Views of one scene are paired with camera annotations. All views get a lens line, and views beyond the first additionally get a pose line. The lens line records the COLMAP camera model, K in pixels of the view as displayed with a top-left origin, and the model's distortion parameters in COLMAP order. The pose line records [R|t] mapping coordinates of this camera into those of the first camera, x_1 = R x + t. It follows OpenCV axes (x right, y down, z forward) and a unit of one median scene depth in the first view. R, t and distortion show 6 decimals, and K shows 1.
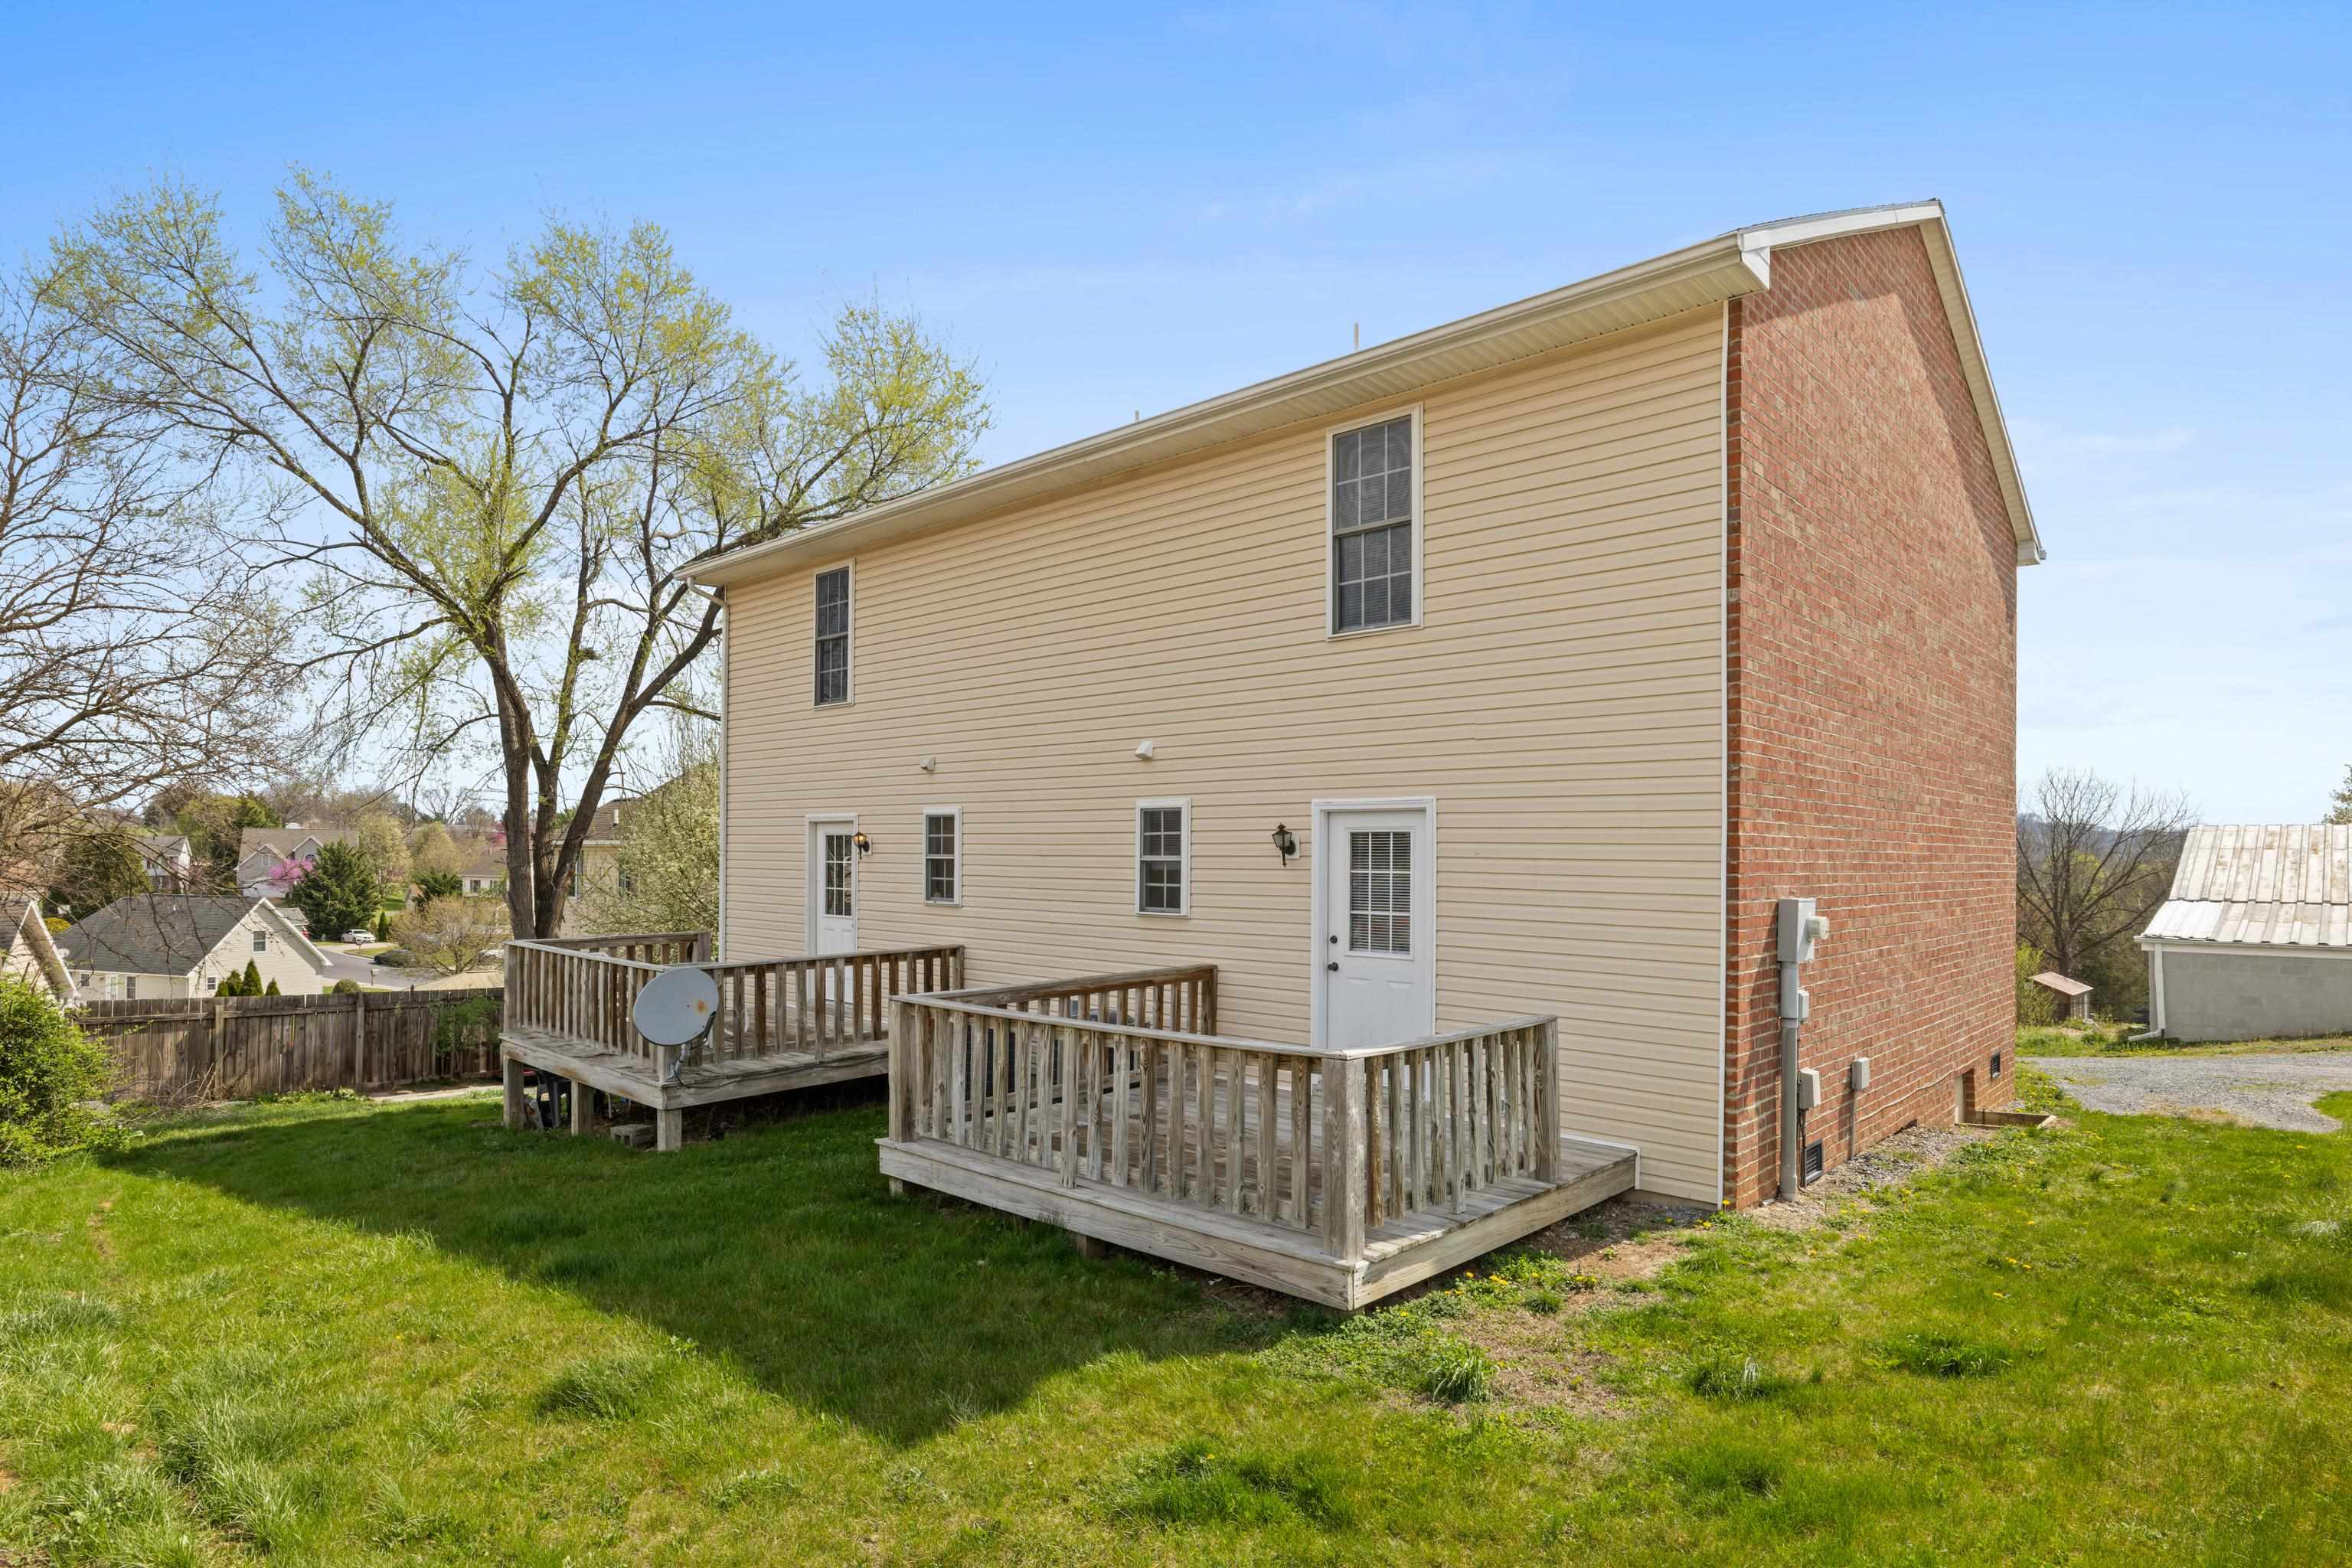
lens RADIAL K [[1279.3, 0, 1171.1], [0, 1279.3, 842.3], [0, 0, 1]] dist [-0.007538, 0.004442]
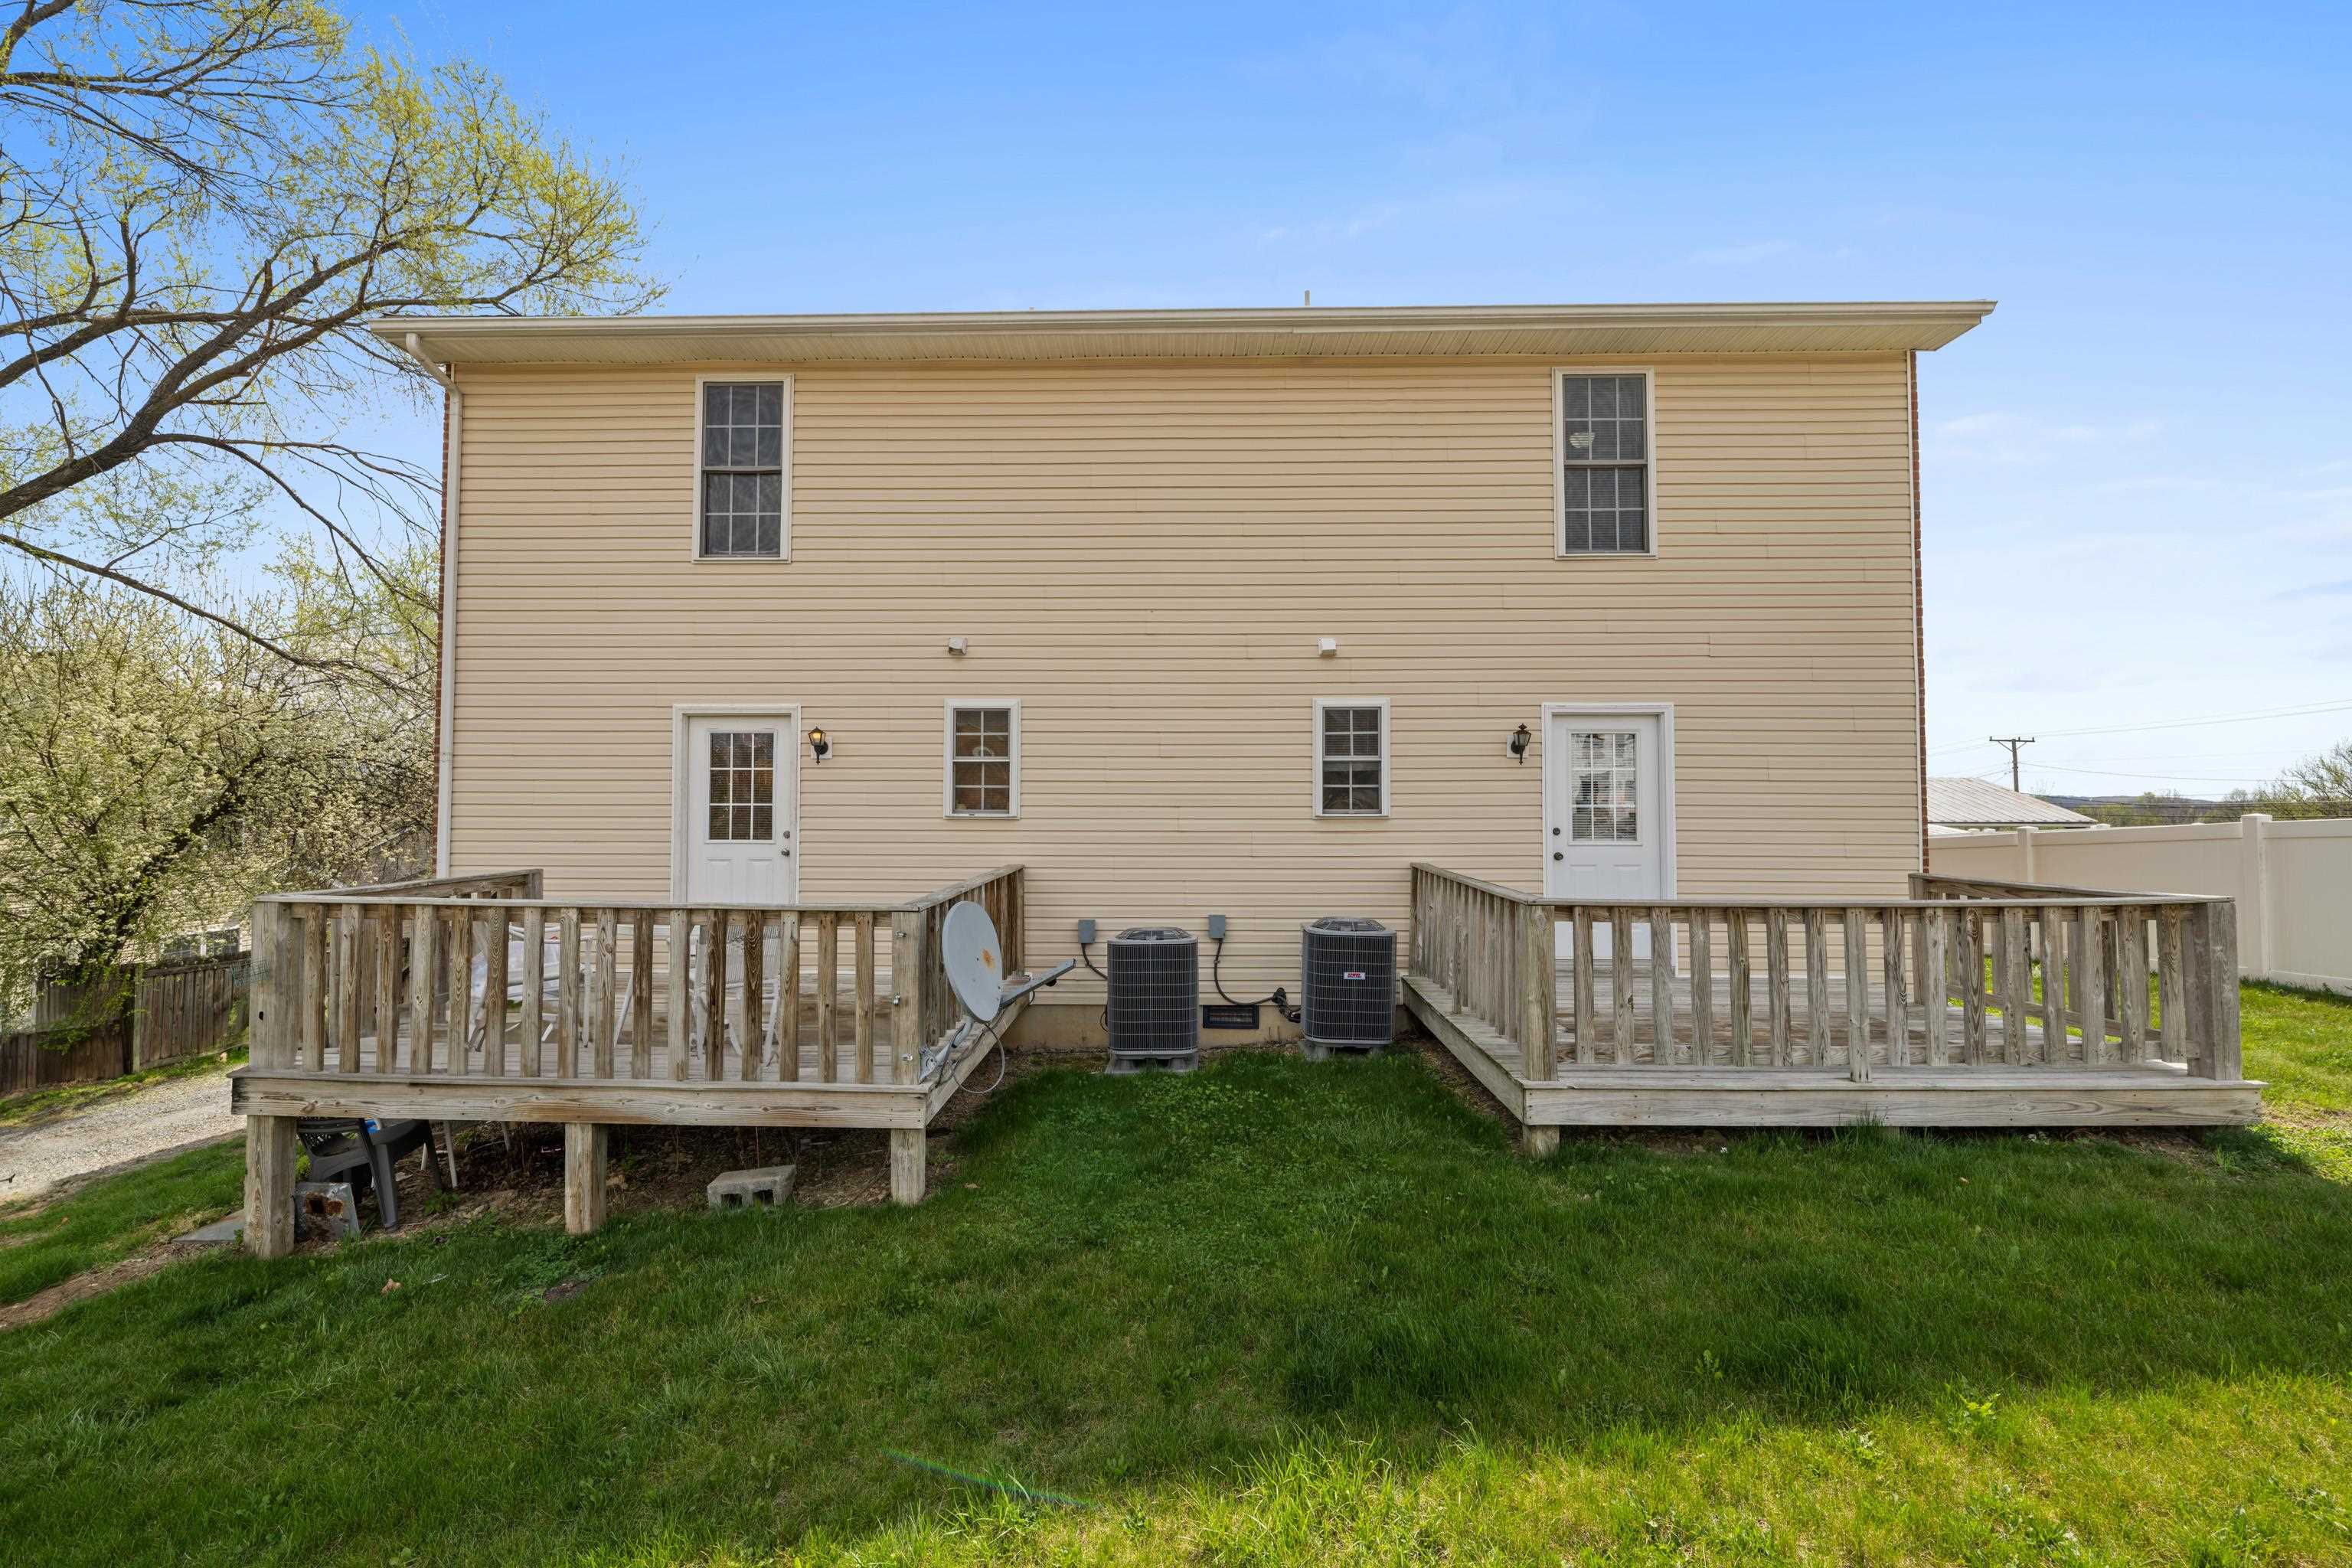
lens RADIAL K [[1016.5, 0, 1168.1], [0, 1016.5, 769.9], [0, 0, 1]] dist [-0.003546, 0.002414]
pose [[0.742855, 0.013153, 0.669323, -0.652018], [-0.001274, 0.999833, -0.018233, 0.036828], [-0.669451, 0.012692, 0.742748, 0.533279]]
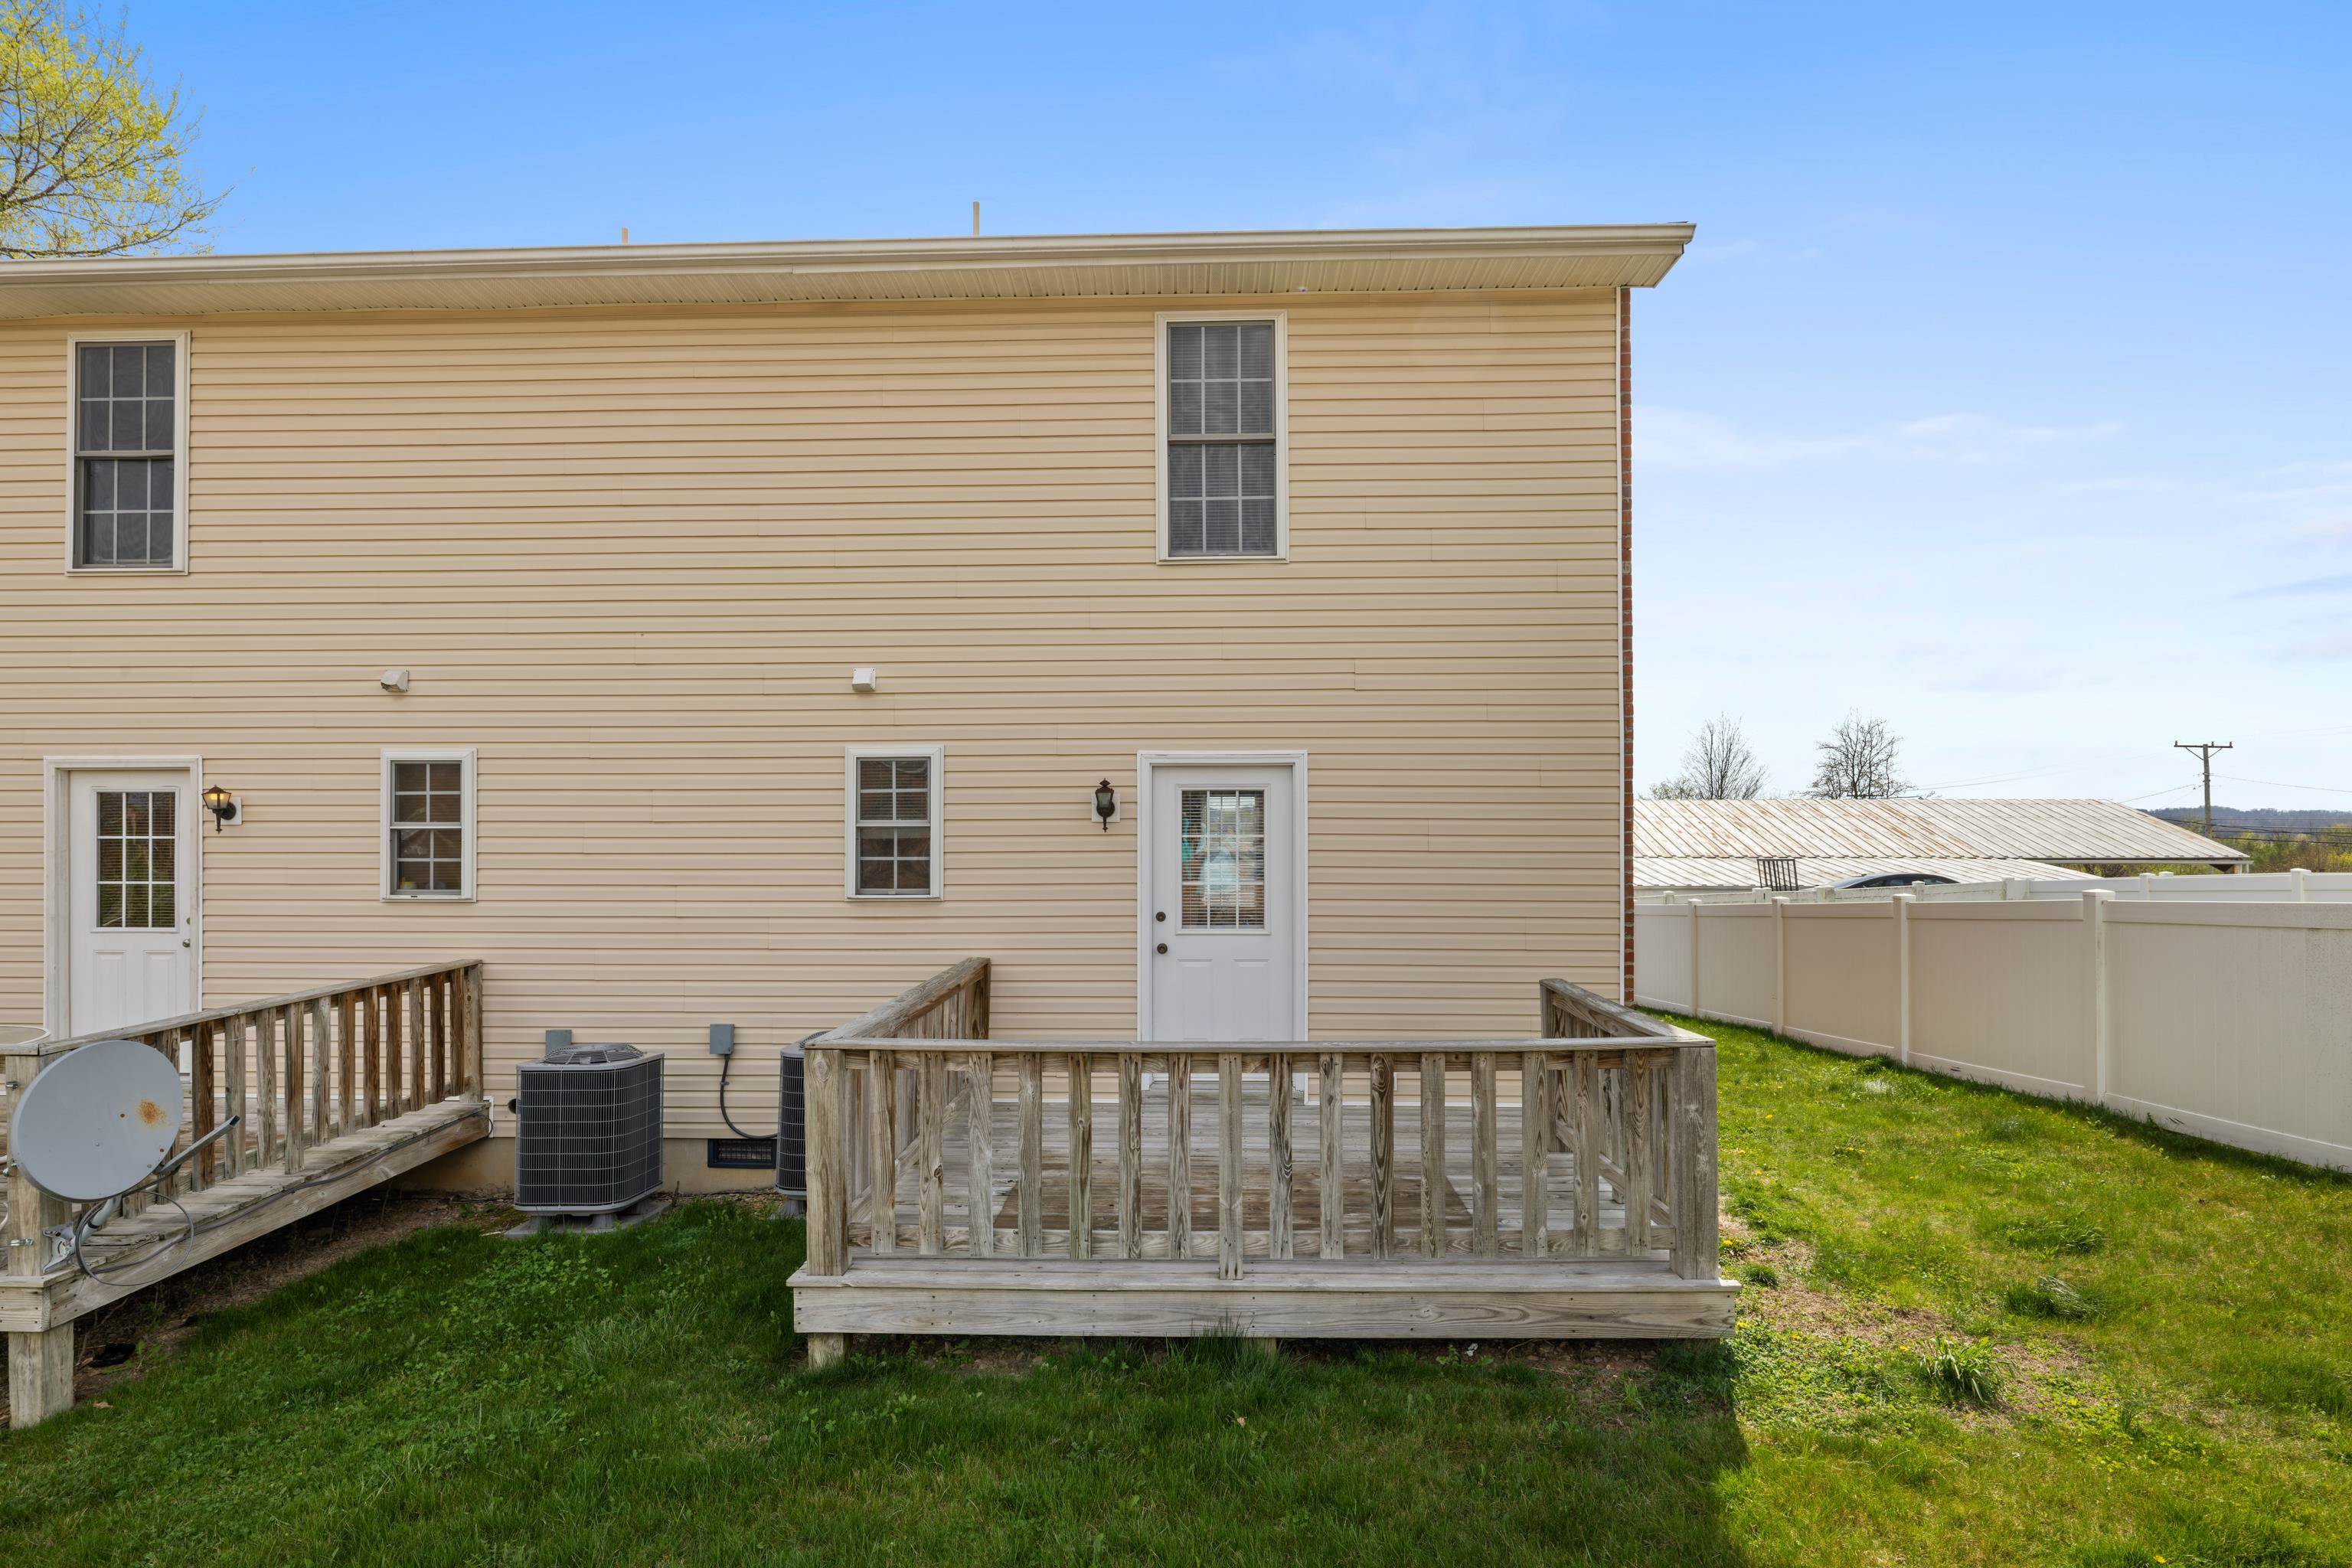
lens RADIAL K [[1279.3, 0, 1166.9], [0, 1279.3, 813.4], [0, 0, 1]] dist [-0.007538, 0.004442]
pose [[0.753420, -0.006076, 0.657512, -0.397325], [0.001719, 0.999972, 0.007271, 0.001295], [-0.657538, -0.004348, 0.753409, 0.330659]]
